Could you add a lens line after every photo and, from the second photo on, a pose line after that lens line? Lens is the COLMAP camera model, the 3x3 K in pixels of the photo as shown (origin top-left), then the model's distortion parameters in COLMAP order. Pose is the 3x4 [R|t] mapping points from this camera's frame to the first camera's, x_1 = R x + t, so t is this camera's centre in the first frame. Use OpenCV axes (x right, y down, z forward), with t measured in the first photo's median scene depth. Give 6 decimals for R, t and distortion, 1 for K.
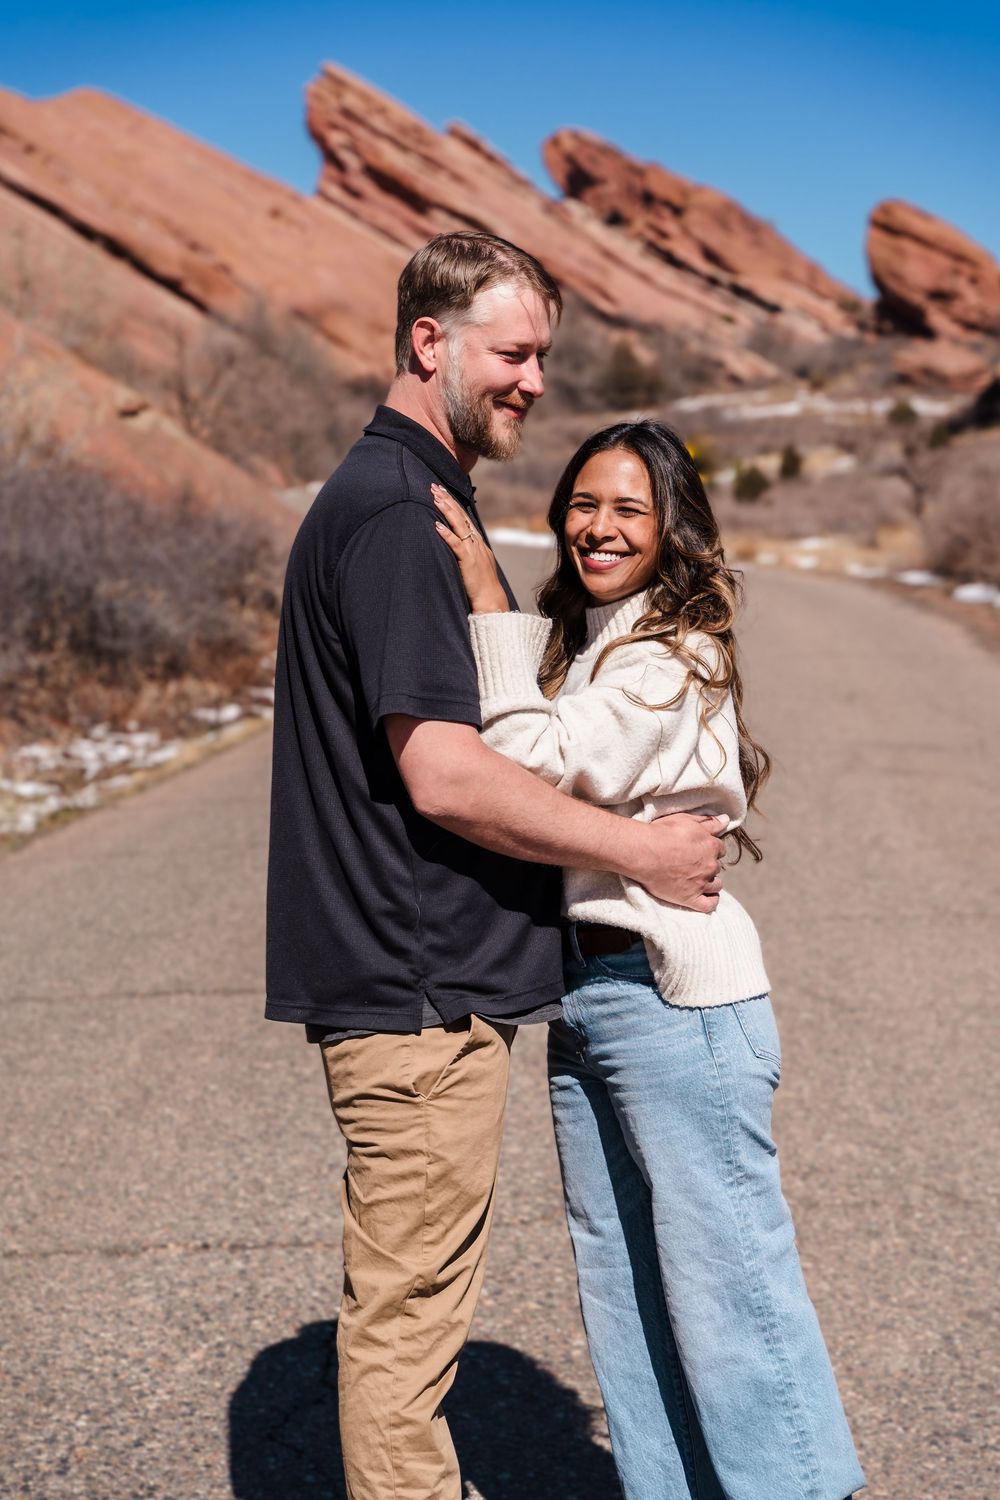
lens RADIAL K [[3187.8, 0, 462.2], [0, 3187.8, 765.8], [0, 0, 1]] dist [-0.023096, 0.000000]
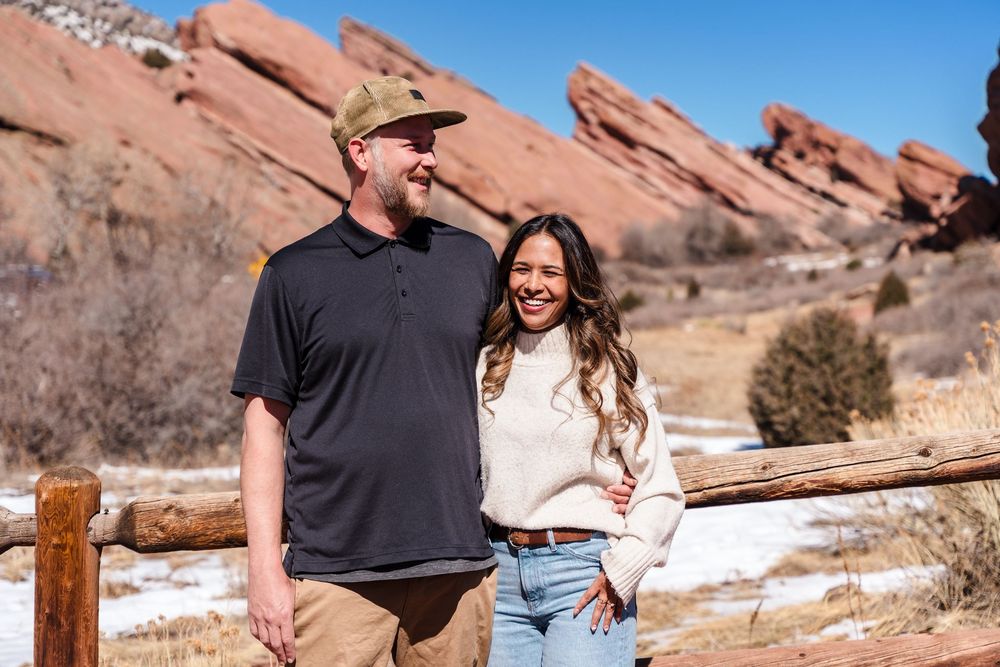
lens RADIAL K [[1837.2, 0, 520.1], [0, 1837.2, 324.9], [0, 0, 1]] dist [0.014199, 0.000000]
pose [[0.990533, 0.013610, -0.136597, 0.324530], [-0.024461, 0.996647, -0.078074, -0.006551], [0.135077, 0.080676, 0.987545, 0.145745]]
